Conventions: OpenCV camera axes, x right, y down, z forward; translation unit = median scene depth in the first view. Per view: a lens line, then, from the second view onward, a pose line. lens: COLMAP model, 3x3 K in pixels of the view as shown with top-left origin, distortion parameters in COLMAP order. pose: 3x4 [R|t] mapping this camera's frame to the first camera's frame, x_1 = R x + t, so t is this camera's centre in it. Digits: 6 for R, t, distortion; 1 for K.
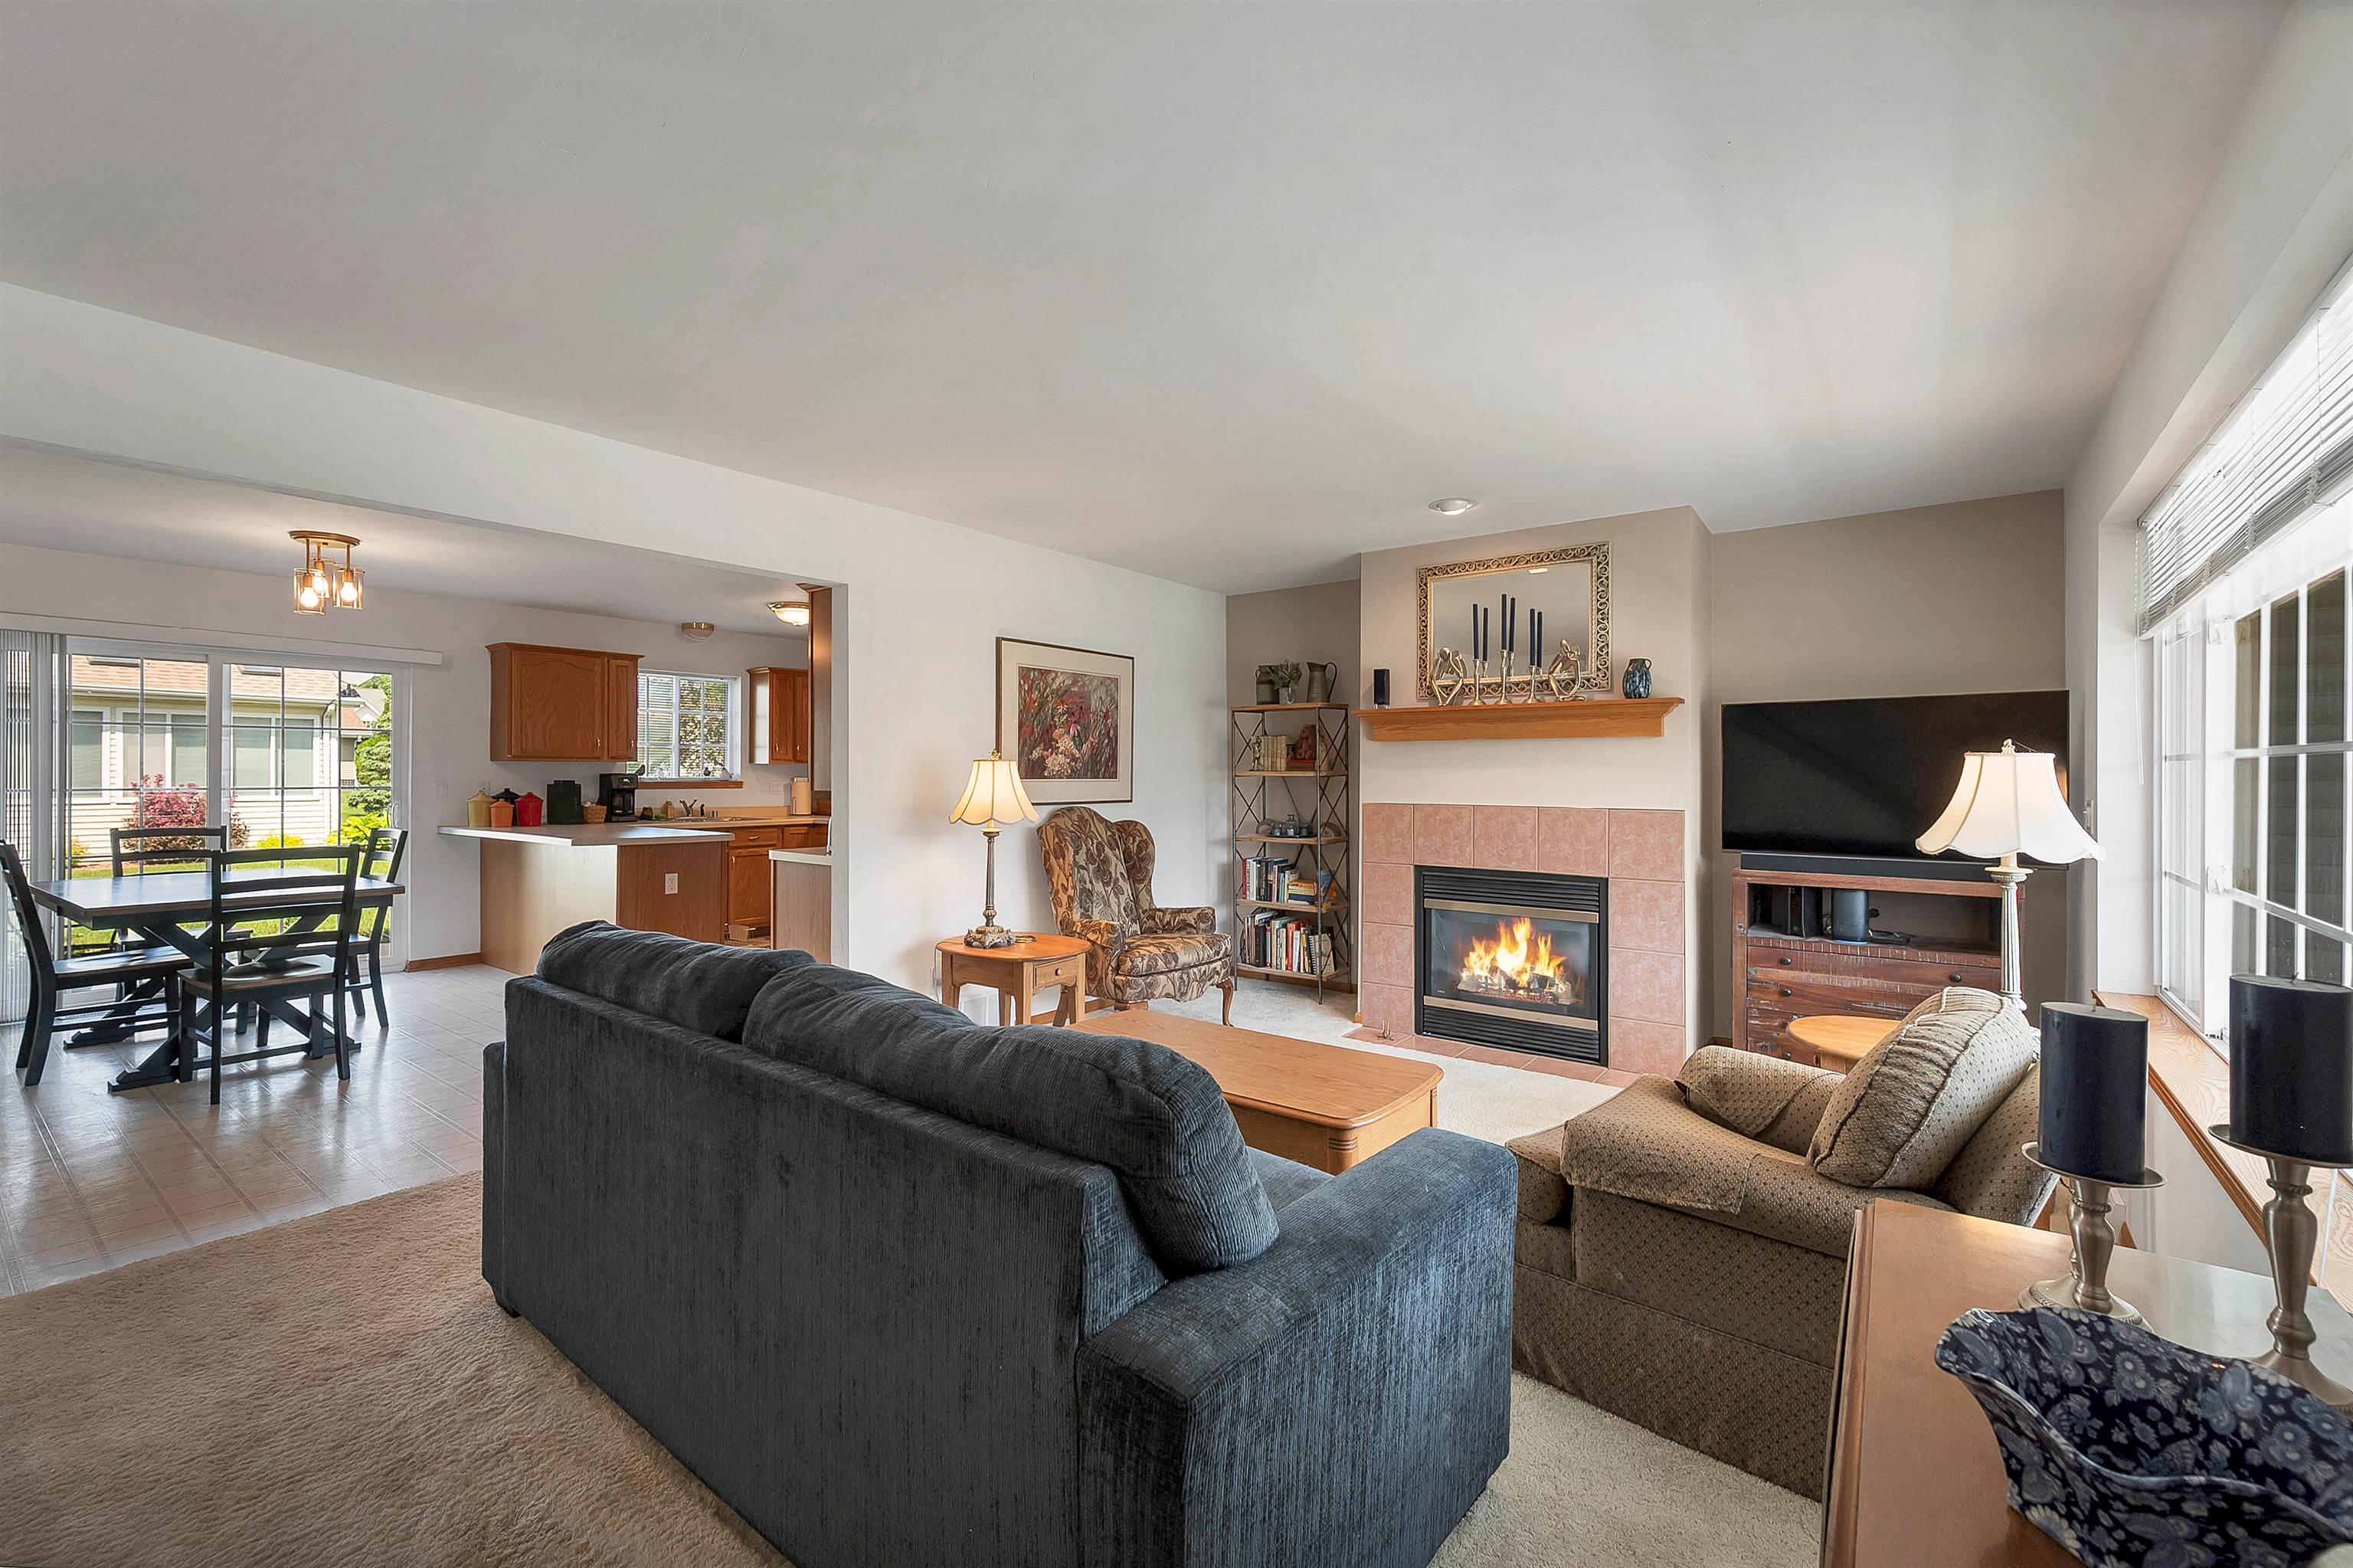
lens RADIAL K [[958.5, 0, 1149.1], [0, 958.5, 775.4], [0, 0, 1]] dist [-0.002376, 0.000338]
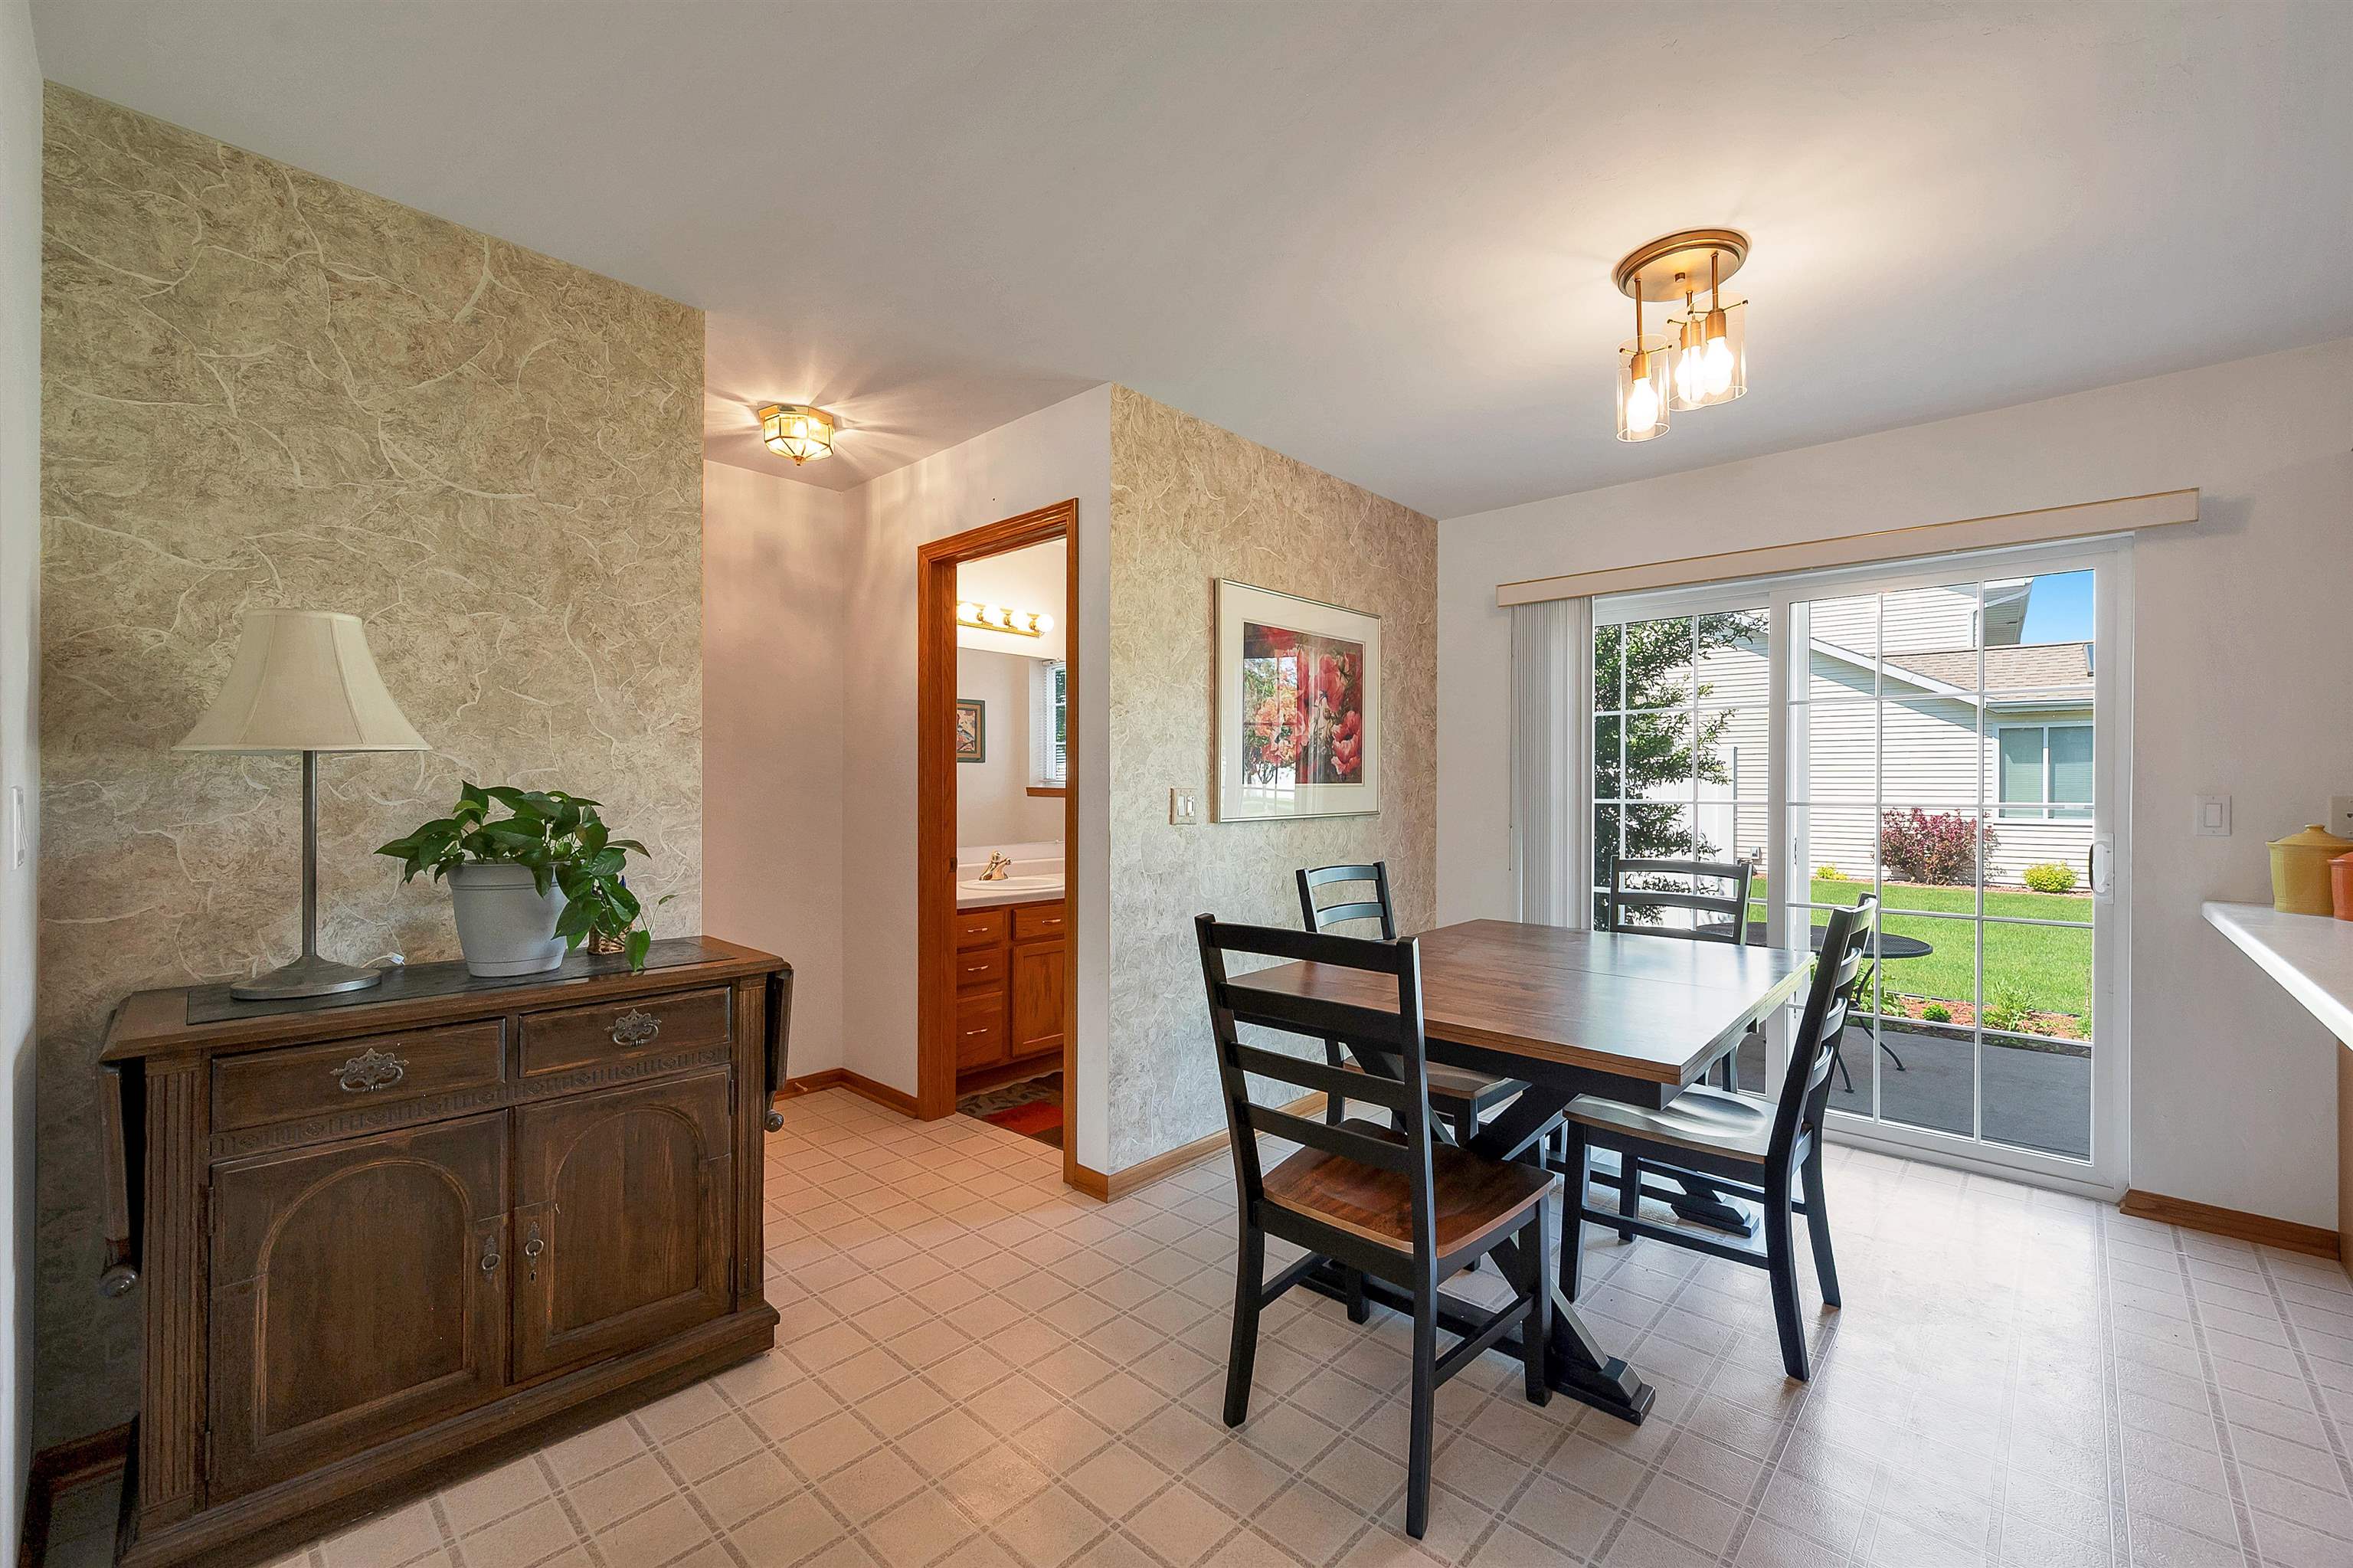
lens RADIAL K [[958.5, 0, 1179.6], [0, 958.5, 788.8], [0, 0, 1]] dist [-0.002376, 0.000338]
pose [[-0.099705, -0.003554, -0.995011, -0.350699], [-0.007129, 0.999971, -0.002857, 0.009927], [0.994992, 0.006809, -0.099727, 0.772608]]
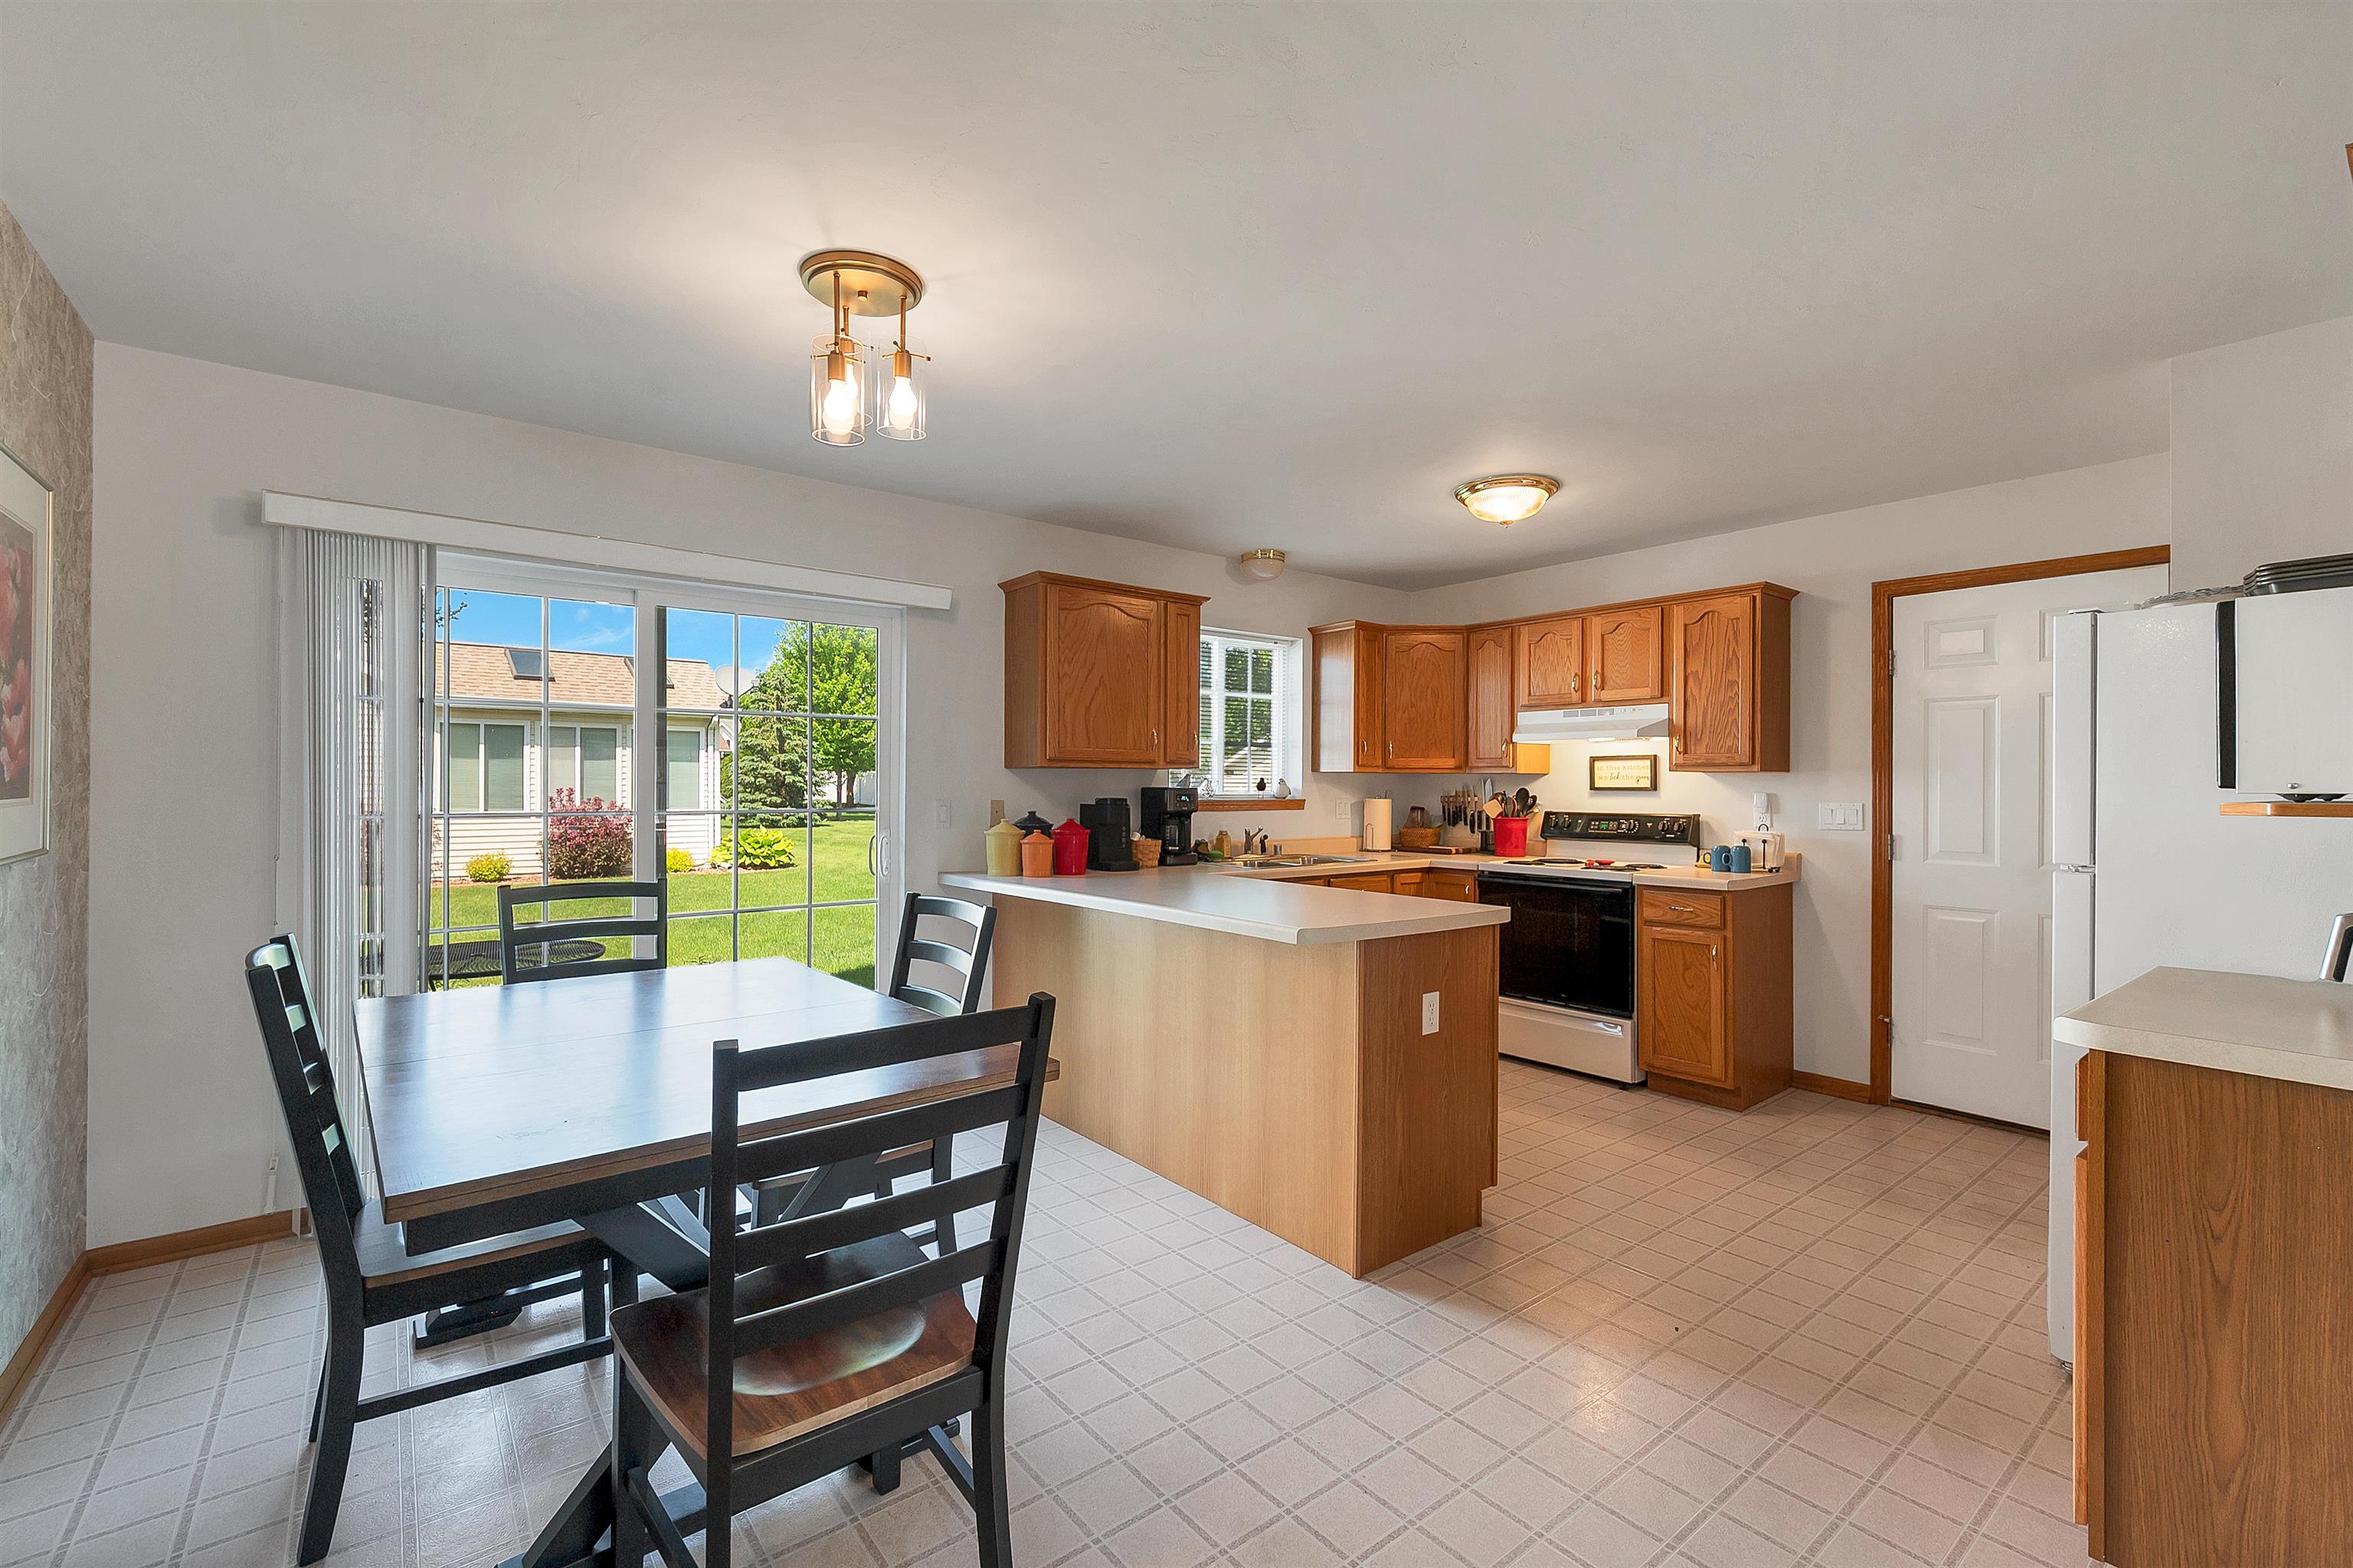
lens RADIAL K [[1000.2, 0, 1181.6], [0, 1000.2, 786.6], [0, 0, 1]] dist [-0.003721, -0.000138]
pose [[0.968284, -0.000279, -0.249850, -0.565129], [-0.000037, 0.999999, -0.001263, -0.002302], [0.249851, 0.001232, 0.968284, 0.542281]]
